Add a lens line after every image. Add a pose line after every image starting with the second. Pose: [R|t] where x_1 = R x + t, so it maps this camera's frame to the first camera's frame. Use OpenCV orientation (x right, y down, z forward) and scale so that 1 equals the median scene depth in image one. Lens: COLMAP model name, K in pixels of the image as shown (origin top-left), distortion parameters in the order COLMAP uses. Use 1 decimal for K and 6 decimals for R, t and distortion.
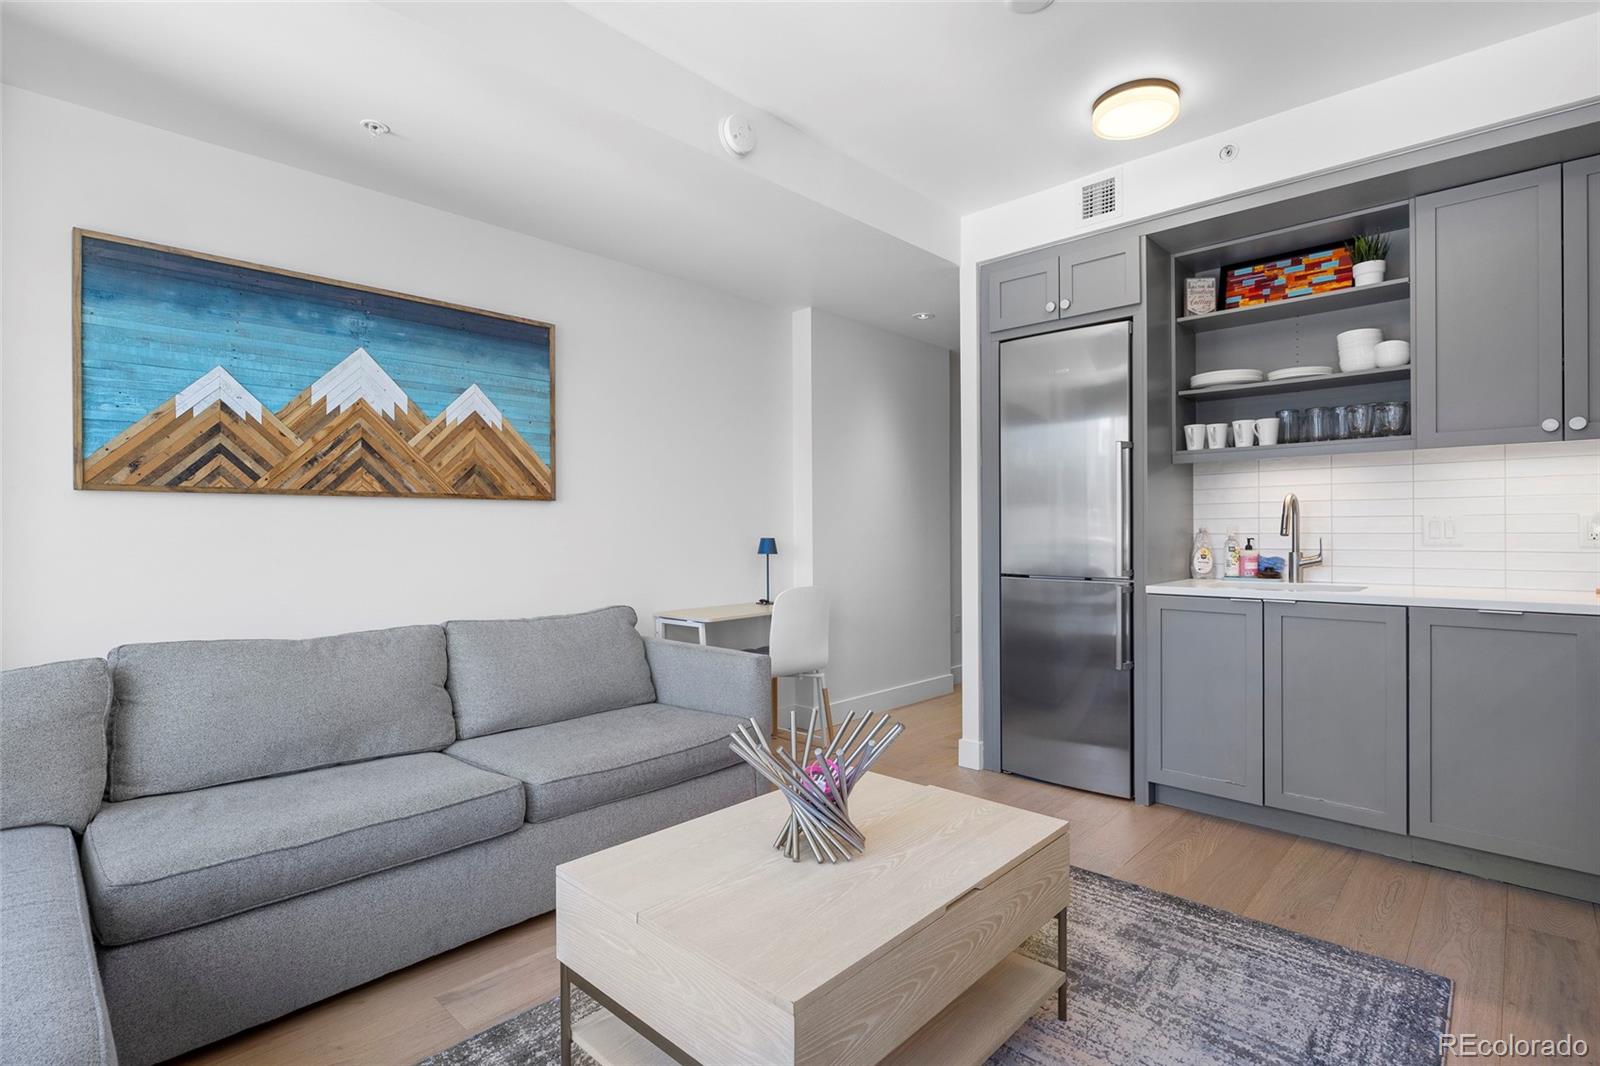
lens RADIAL K [[770.9, 0, 807.7], [0, 770.9, 532.4], [0, 0, 1]] dist [-0.006065, -0.000243]
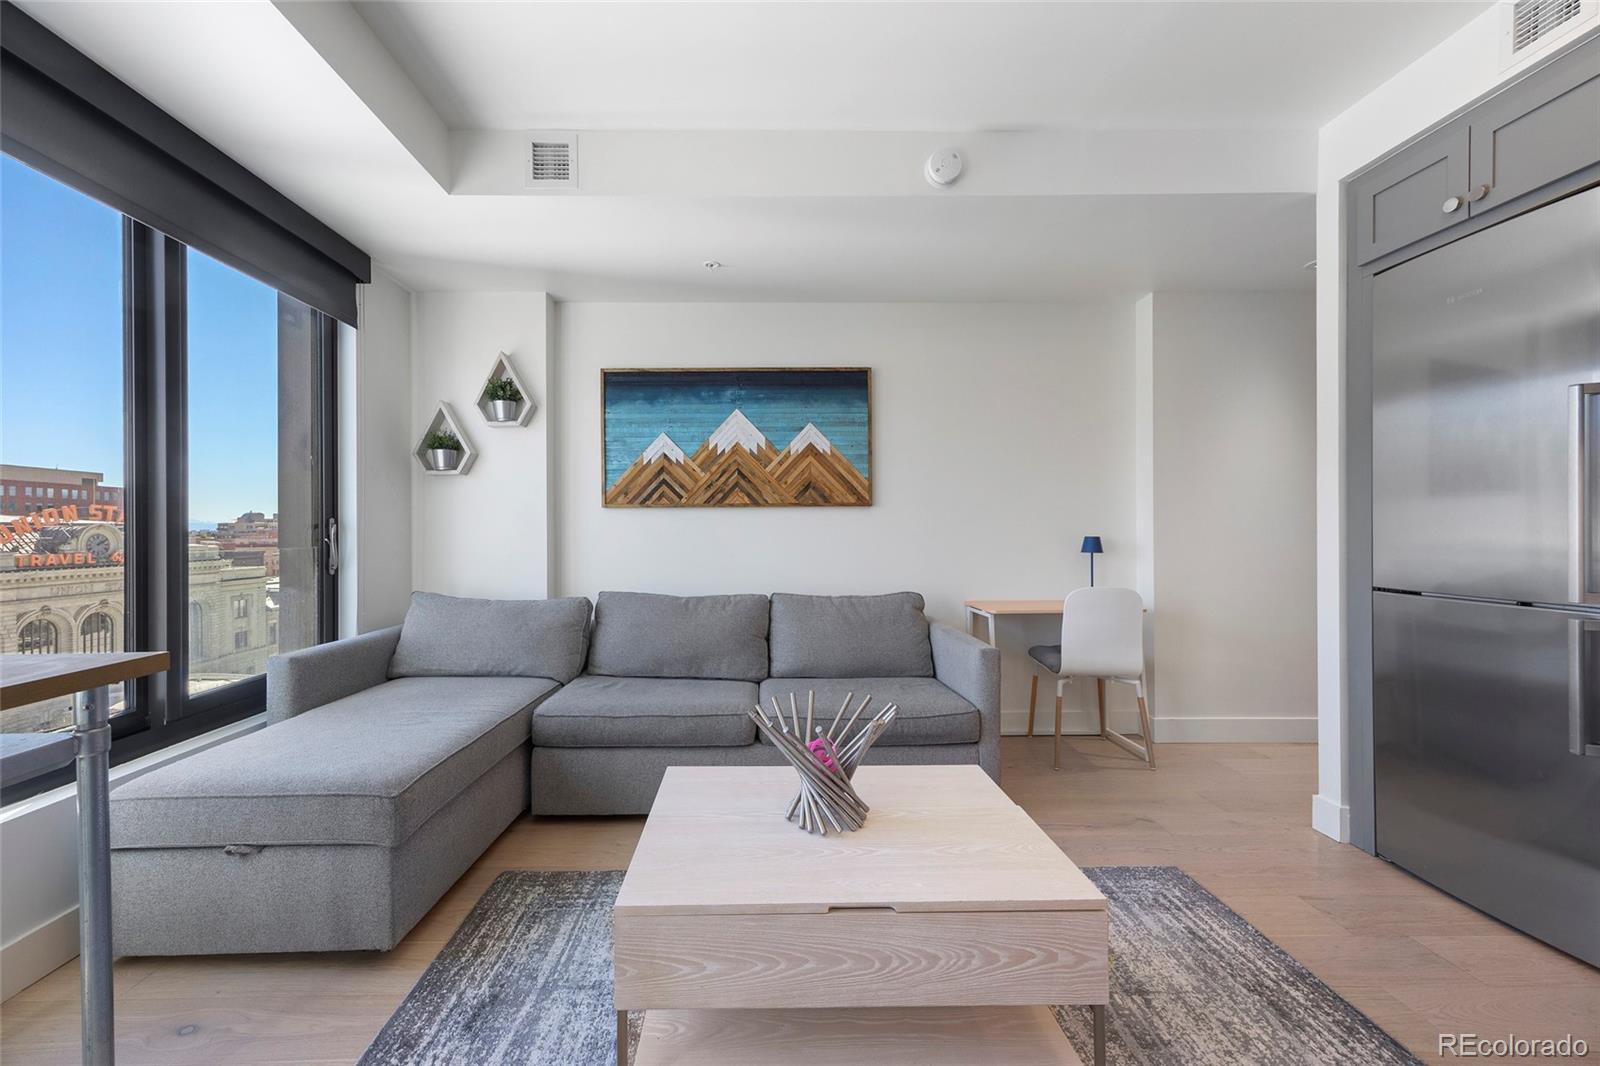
lens RADIAL K [[625.6, 0, 758.4], [0, 625.6, 530.5], [0, 0, 1]] dist [0.003439, 0.000760]
pose [[0.683269, 0.001559, -0.730165, 0.333269], [-0.001393, 0.999999, 0.000831, -0.001224], [0.730165, 0.000449, 0.683270, 0.176815]]
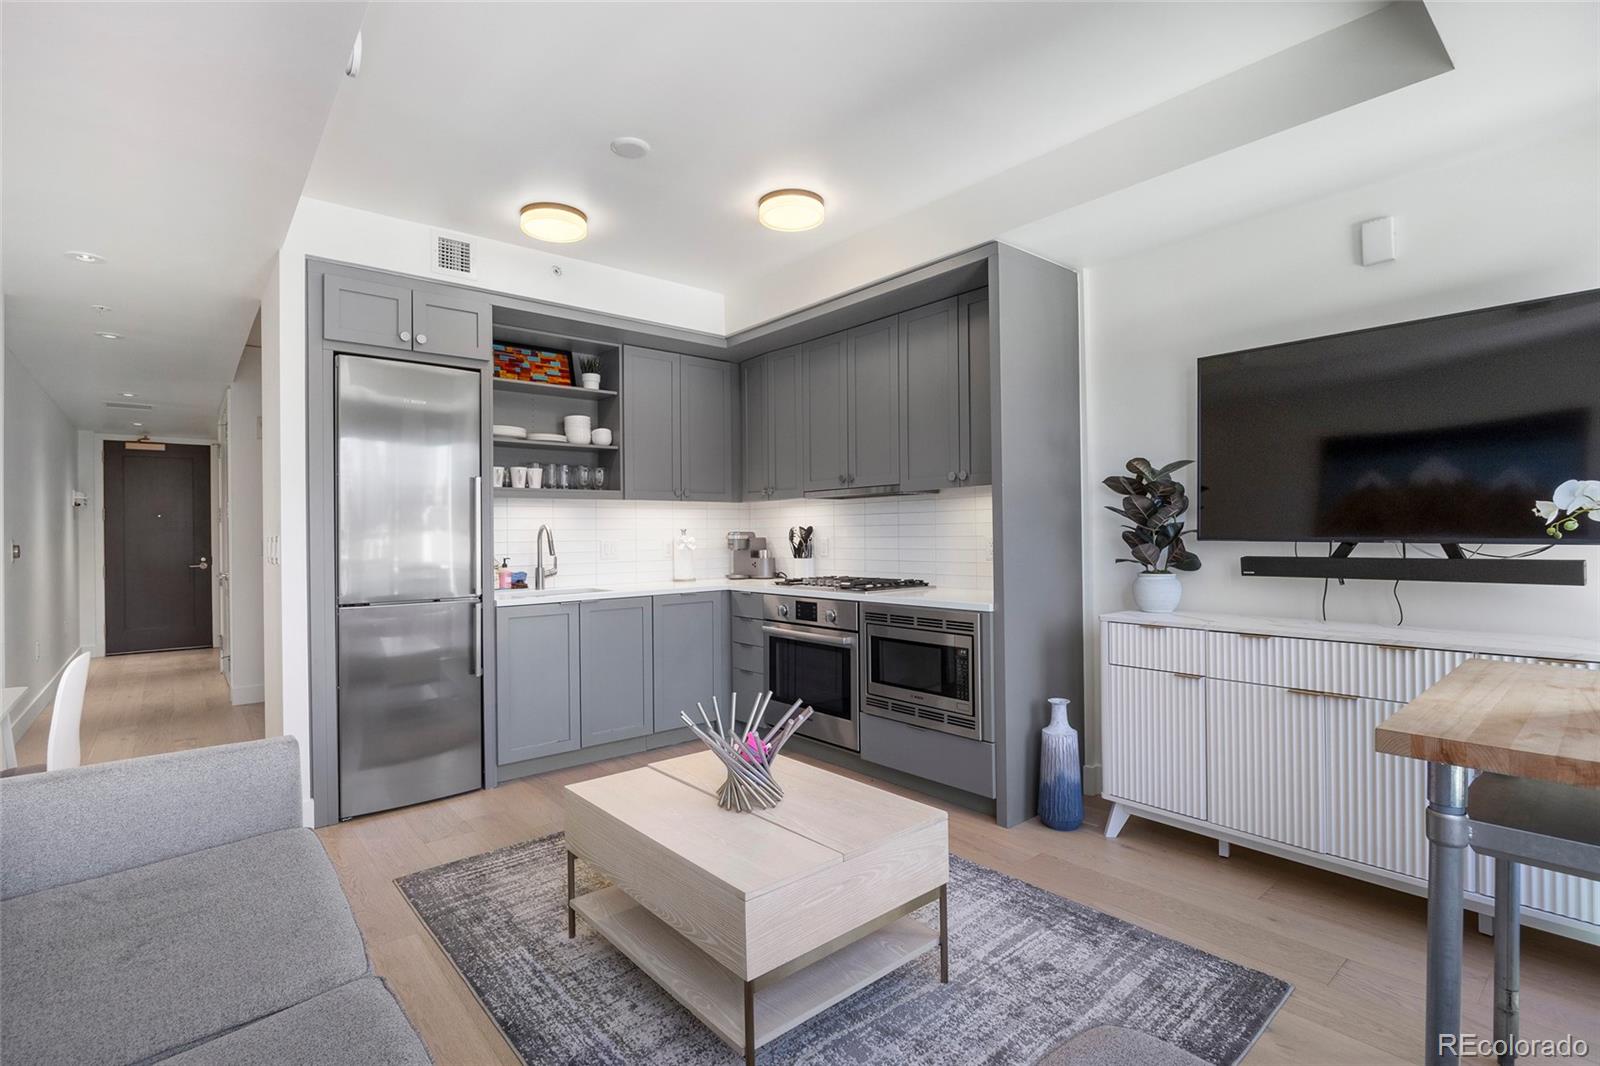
lens RADIAL K [[751.3, 0, 799.8], [0, 751.3, 535.6], [0, 0, 1]] dist [-0.002009, -0.000287]
pose [[0.107456, 0.002220, 0.994207, -0.673902], [0.018518, 0.999820, -0.004234, -0.017025], [-0.994037, 0.018865, 0.107395, 0.418741]]
